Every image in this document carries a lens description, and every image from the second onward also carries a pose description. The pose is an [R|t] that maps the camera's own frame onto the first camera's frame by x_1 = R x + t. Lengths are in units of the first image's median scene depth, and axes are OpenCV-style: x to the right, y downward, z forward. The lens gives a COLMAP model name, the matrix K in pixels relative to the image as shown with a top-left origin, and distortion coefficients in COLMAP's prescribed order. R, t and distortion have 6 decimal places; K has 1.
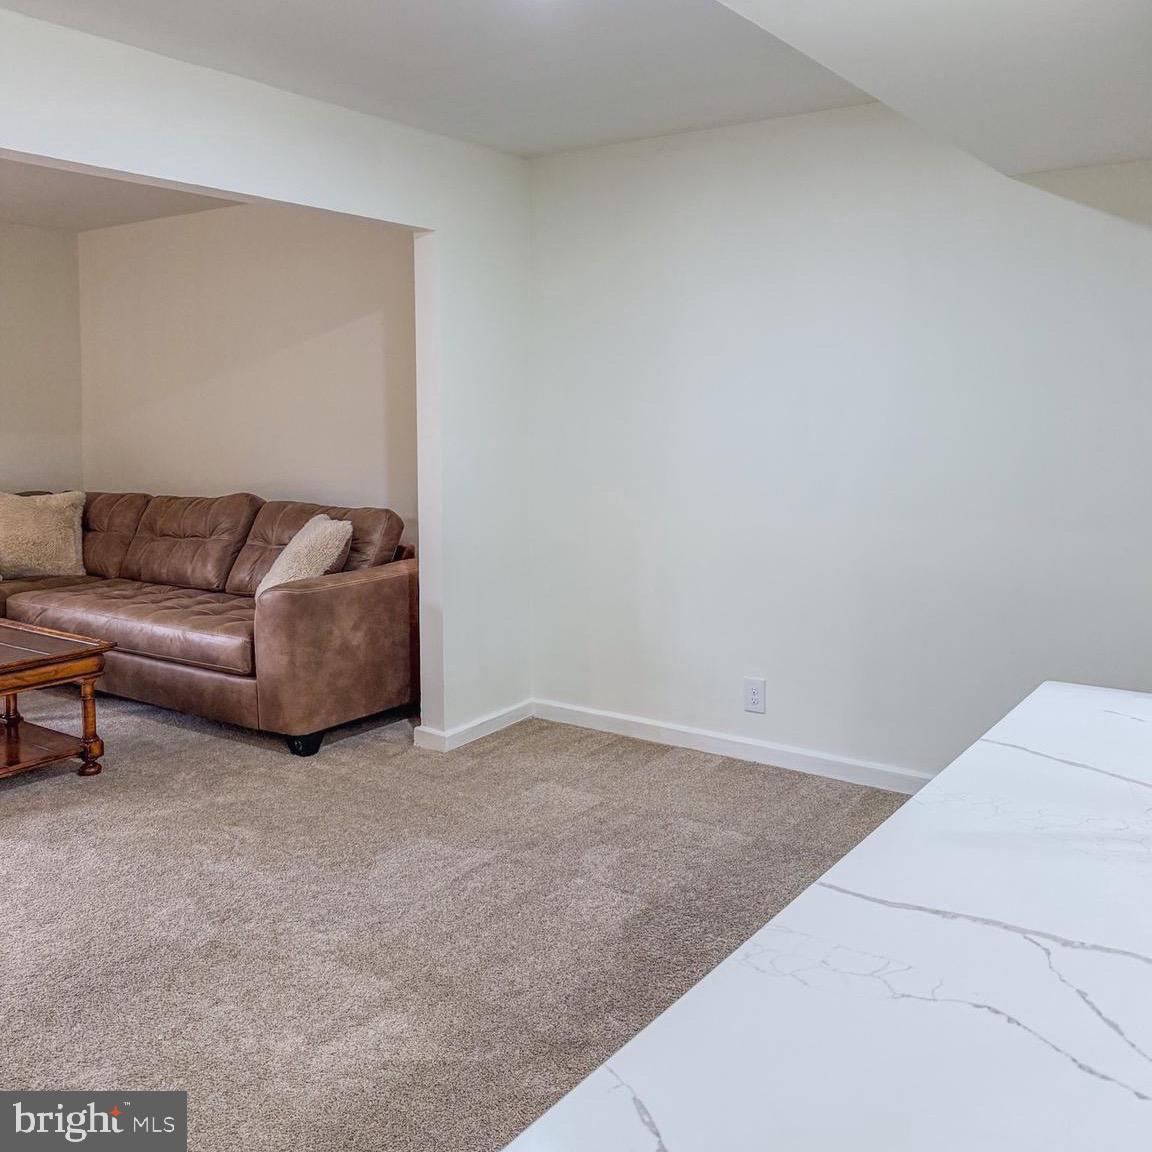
lens RADIAL K [[1119.4, 0, 576.0], [0, 1119.4, 499.9], [0, 0, 1]] dist [0.006930, 0.007086]
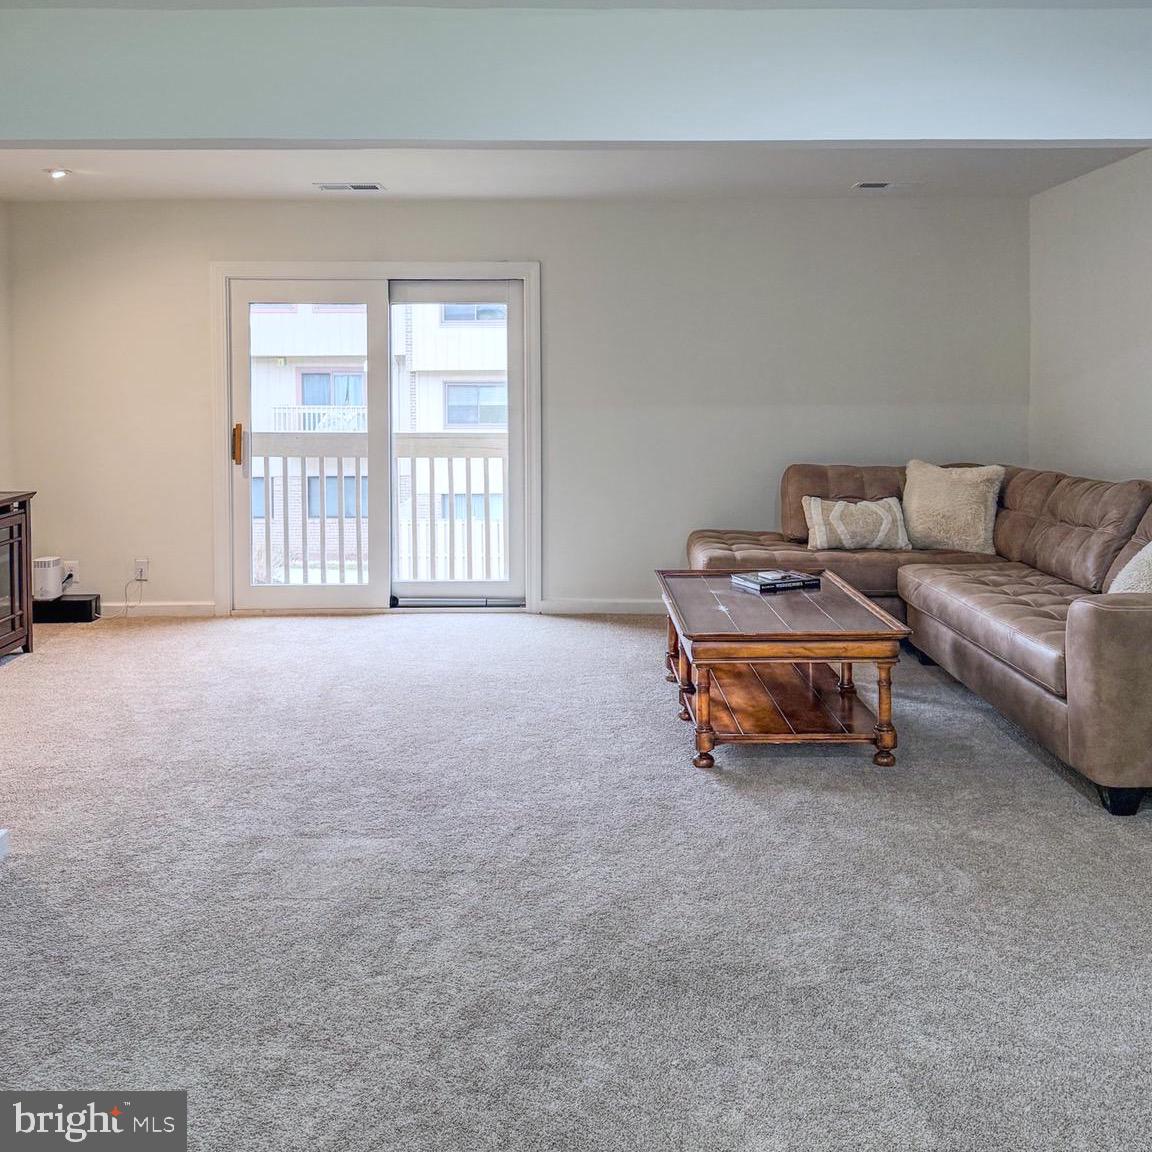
lens RADIAL K [[1126.6, 0, 584.6], [0, 1126.6, 387.3], [0, 0, 1]] dist [0.039378, -0.112110]
pose [[0.583536, 0.002831, -0.812082, 0.188422], [-0.059045, 0.997495, -0.038950, -0.022541], [0.809938, 0.070678, 0.582242, 0.192038]]
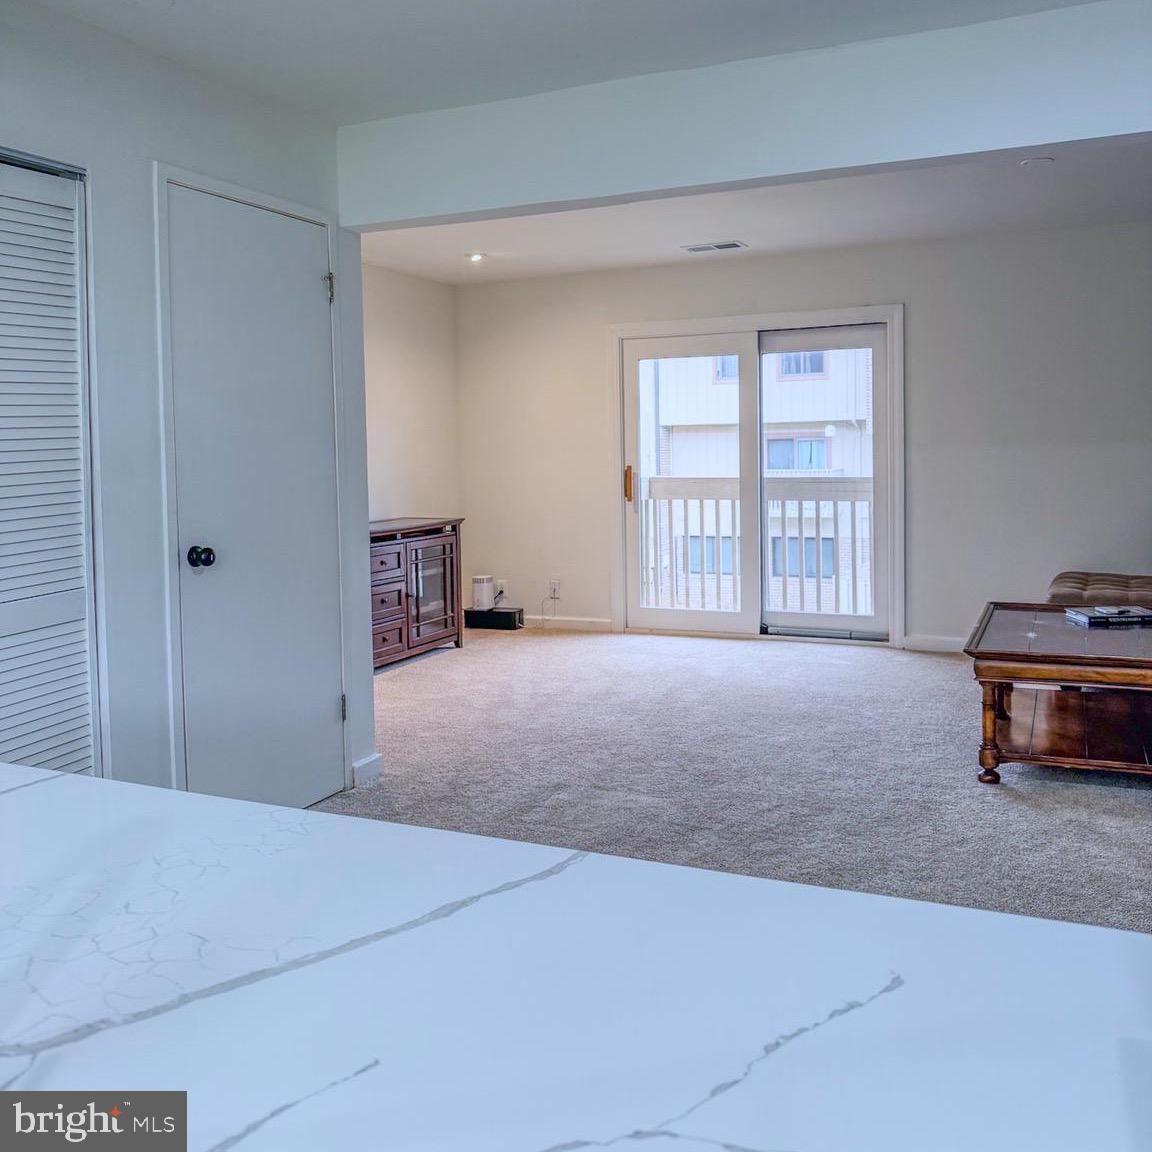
lens RADIAL K [[1092.4, 0, 579.7], [0, 1092.4, 491.2], [0, 0, 1]] dist [0.084697, -0.212164]
pose [[0.187789, 0.028576, -0.981794, 0.315302], [-0.061204, 0.997975, 0.017341, 0.008845], [0.980301, 0.056833, 0.189158, 0.310255]]
